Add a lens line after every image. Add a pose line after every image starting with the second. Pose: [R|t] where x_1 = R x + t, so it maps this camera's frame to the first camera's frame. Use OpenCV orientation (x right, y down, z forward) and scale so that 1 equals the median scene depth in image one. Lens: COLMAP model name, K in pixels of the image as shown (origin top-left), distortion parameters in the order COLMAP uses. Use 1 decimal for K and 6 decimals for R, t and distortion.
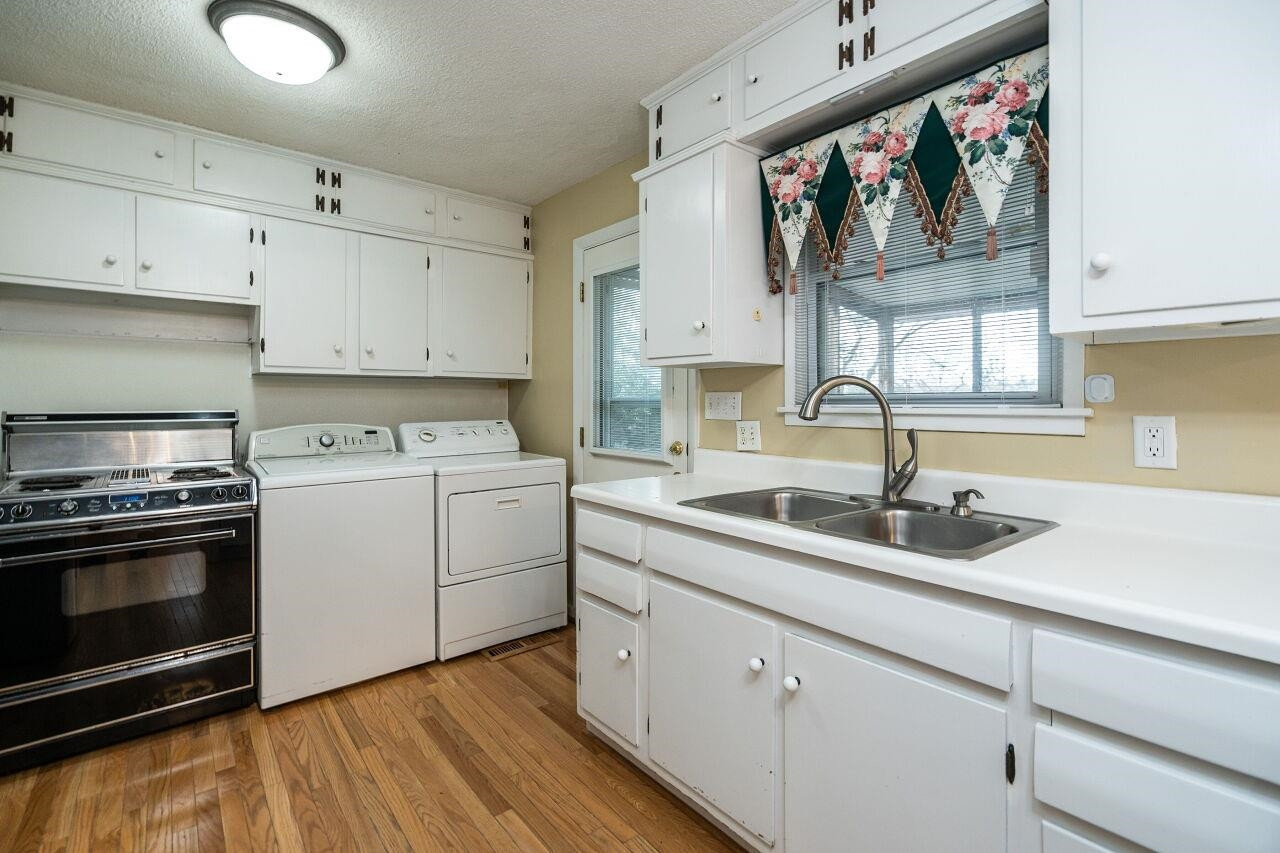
lens RADIAL K [[579.7, 0, 633.8], [0, 579.7, 398.4], [0, 0, 1]] dist [-0.007643, 0.004110]
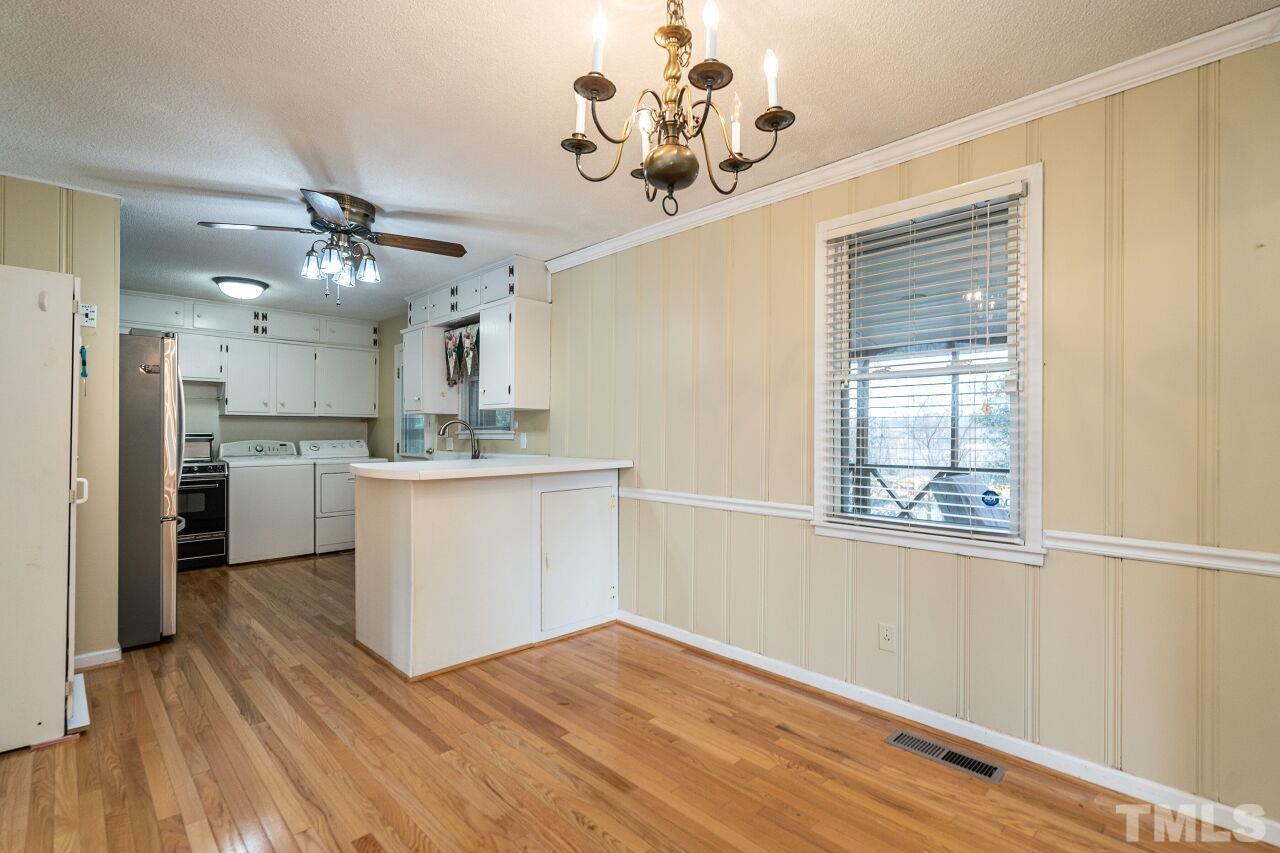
lens RADIAL K [[603.0, 0, 641.7], [0, 603.0, 429.9], [0, 0, 1]] dist [0.000098, -0.000457]
pose [[0.996241, 0.002559, 0.086590, 0.763250], [-0.002504, 0.999997, -0.000742, 0.007930], [-0.086591, 0.000522, 0.996244, -1.501461]]
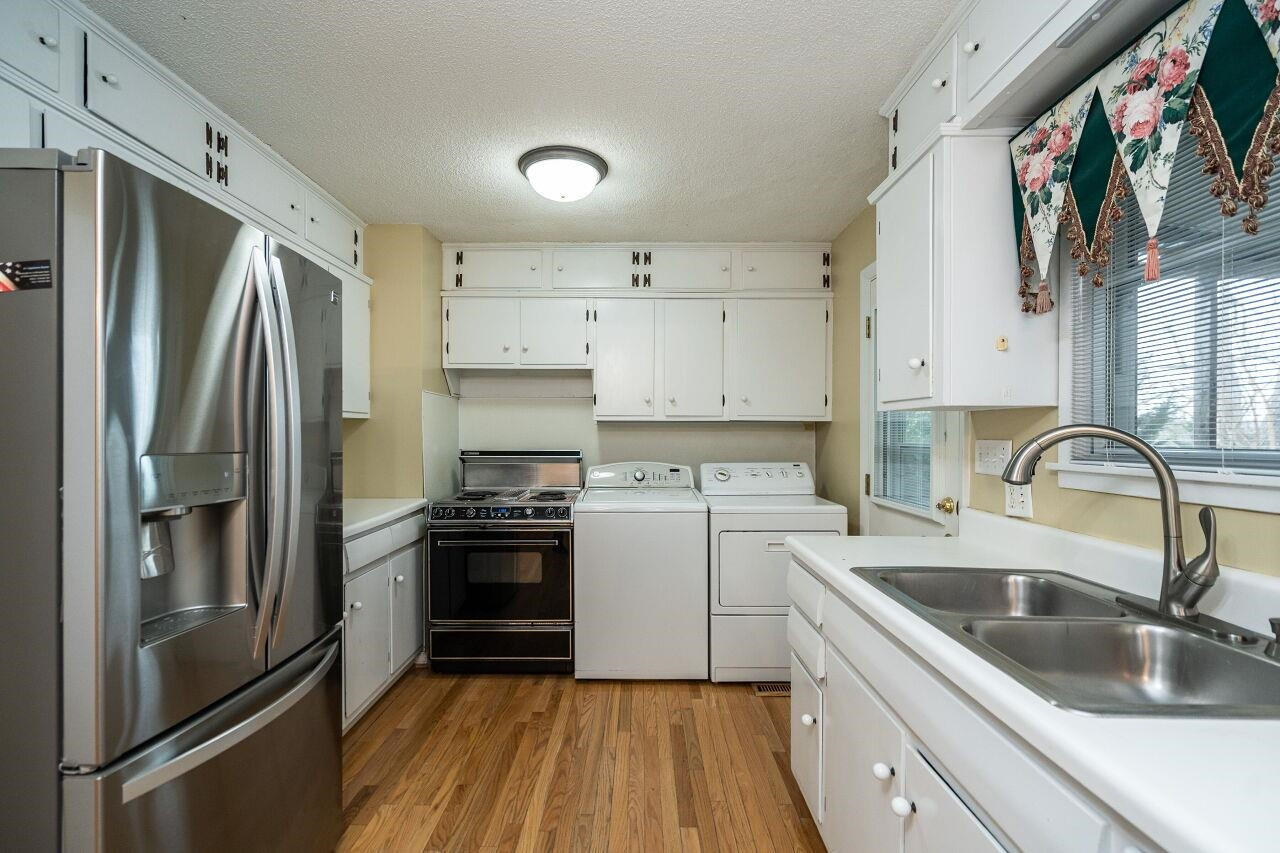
lens RADIAL K [[579.7, 0, 631.3], [0, 579.7, 437.9], [0, 0, 1]] dist [-0.007643, 0.004110]
pose [[0.764797, 0.005547, -0.644248, 0.301791], [-0.000198, 0.999965, 0.008374, -0.021361], [0.644272, -0.006277, 0.764771, 0.077548]]
